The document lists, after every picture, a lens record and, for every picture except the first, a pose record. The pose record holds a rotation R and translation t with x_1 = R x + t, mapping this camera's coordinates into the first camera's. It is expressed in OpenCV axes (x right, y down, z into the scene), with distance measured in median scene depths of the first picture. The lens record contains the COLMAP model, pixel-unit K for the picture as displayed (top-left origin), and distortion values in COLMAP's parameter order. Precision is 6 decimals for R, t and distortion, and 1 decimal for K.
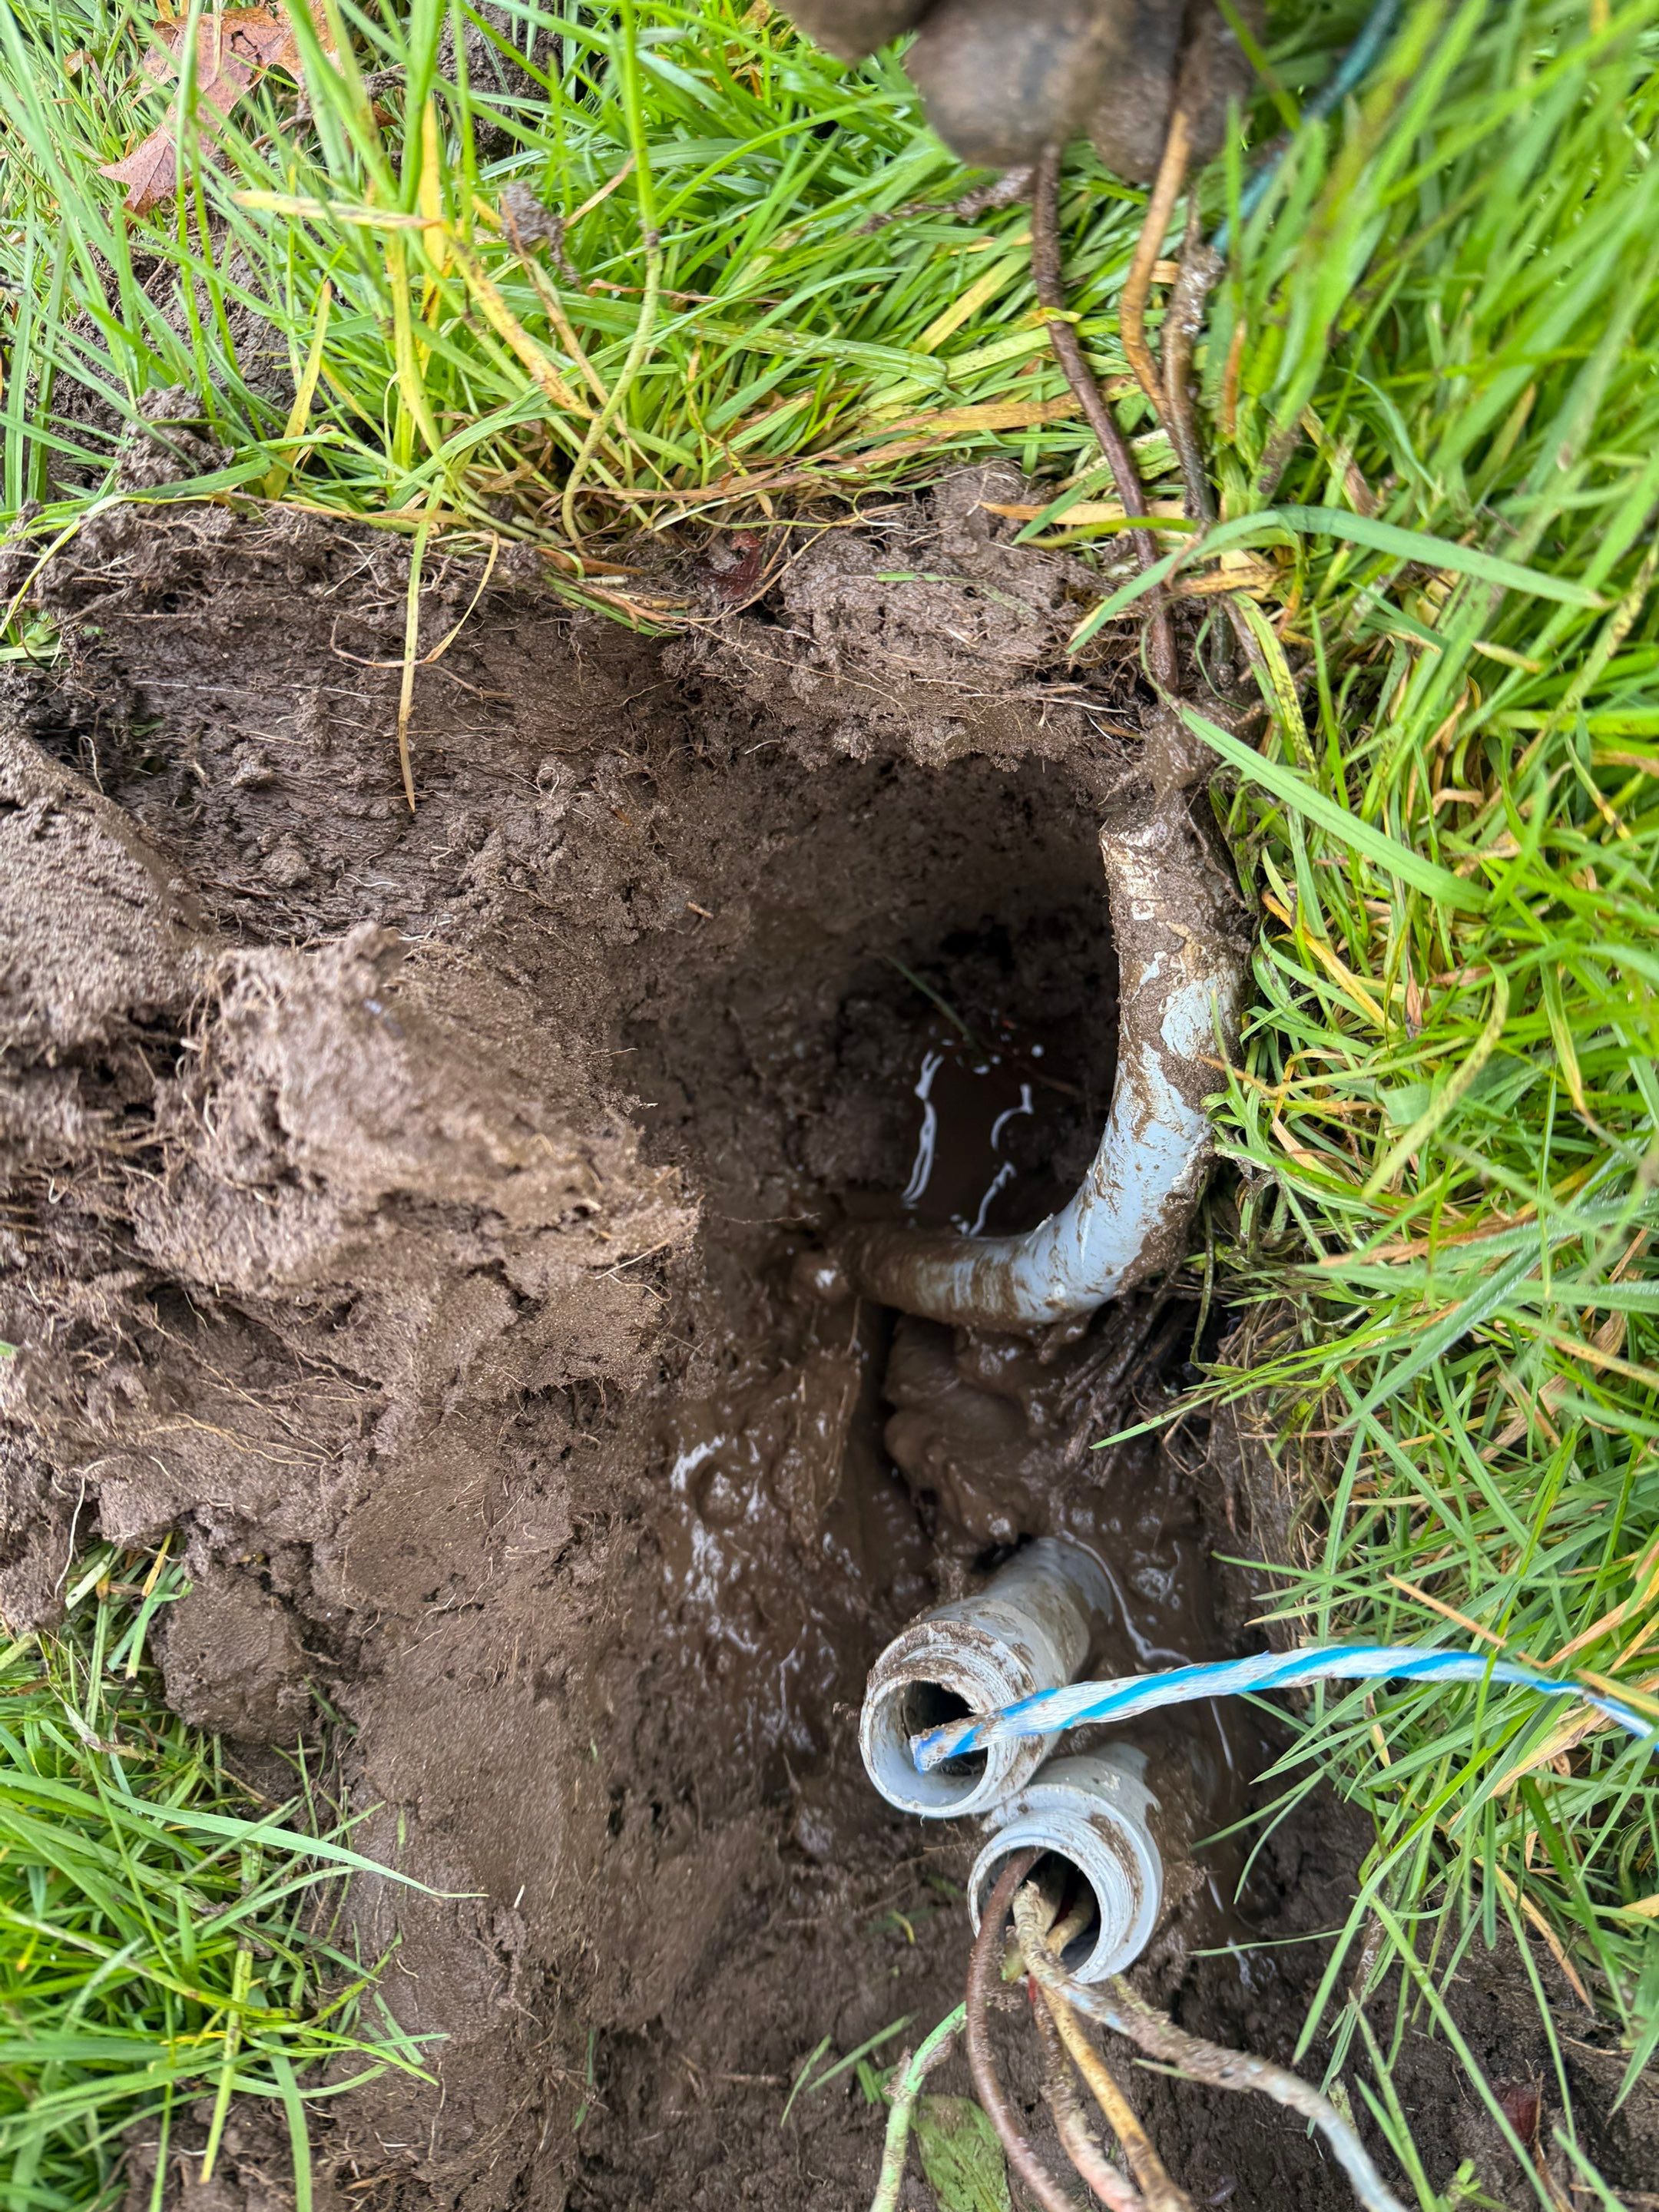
lens RADIAL K [[1580.5, 0, 865.2], [0, 1580.5, 1012.3], [0, 0, 1]] dist [0.084790, -0.115430]
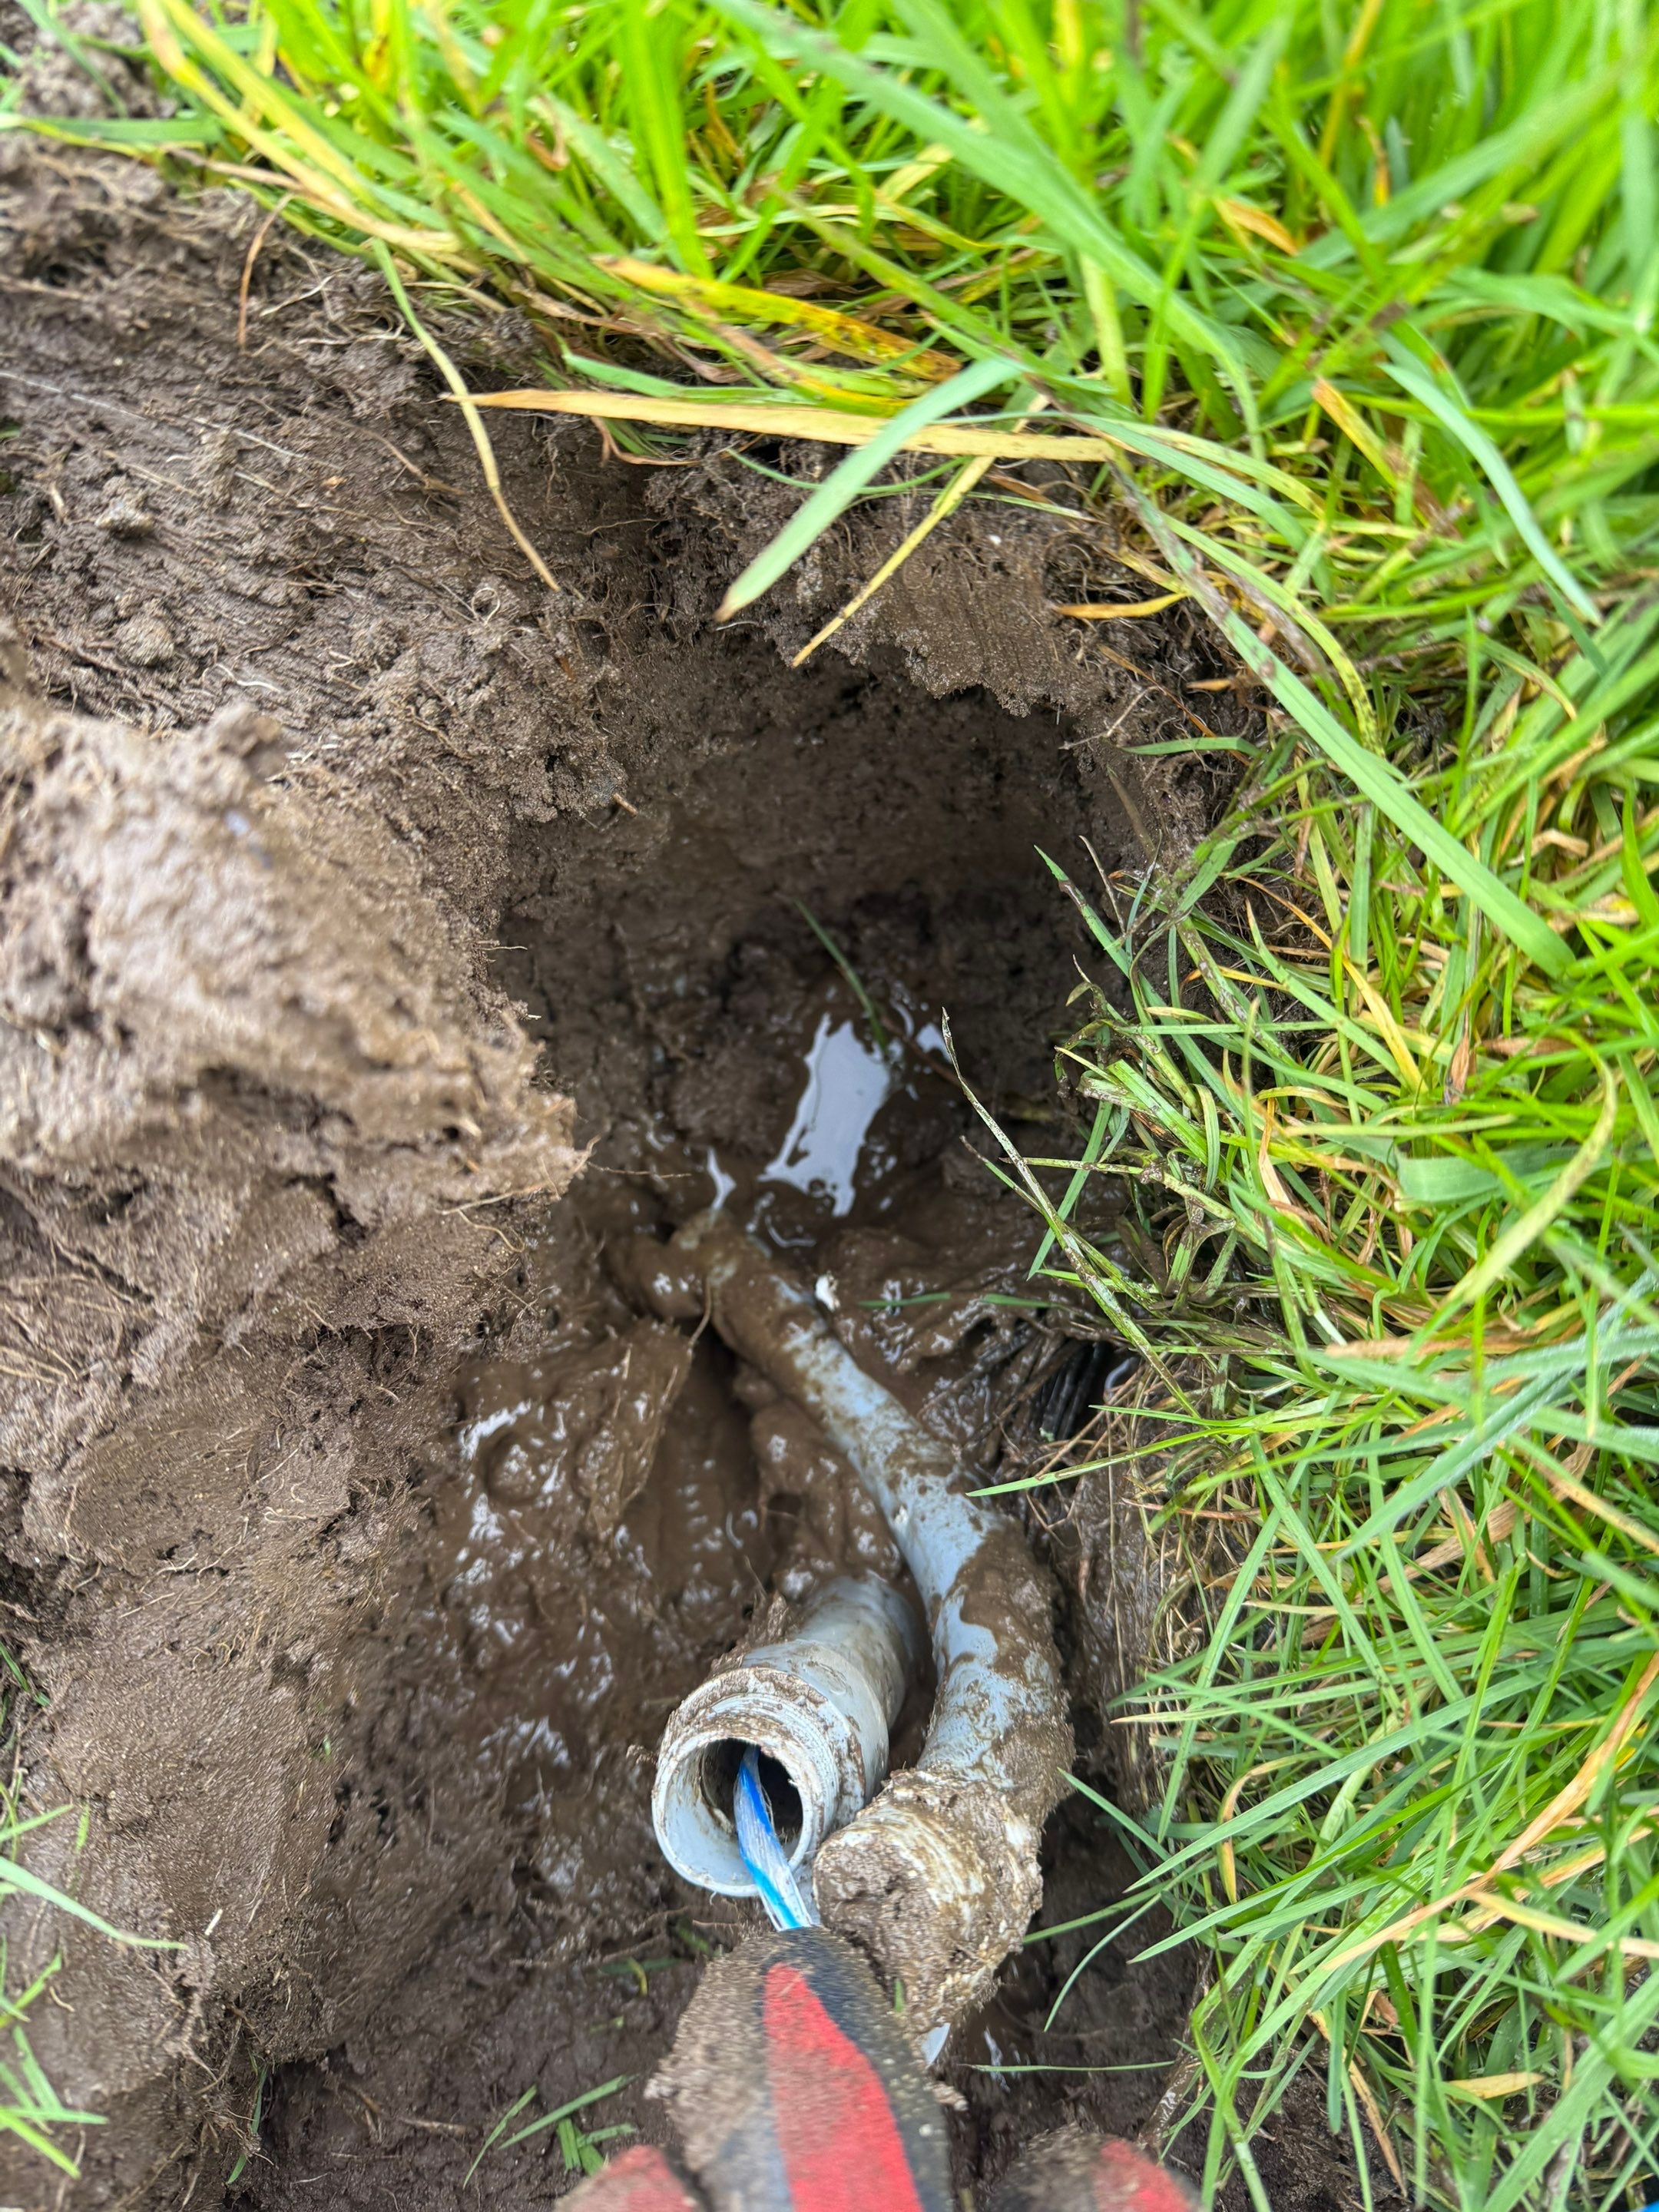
lens RADIAL K [[1594.8, 0, 848.0], [0, 1594.8, 1018.7], [0, 0, 1]] dist [-0.003585, -0.003822]
pose [[0.976976, 0.184496, 0.107145, -0.068360], [-0.187085, 0.982236, 0.014555, 0.017865], [-0.102556, -0.034265, 0.994137, 0.161500]]
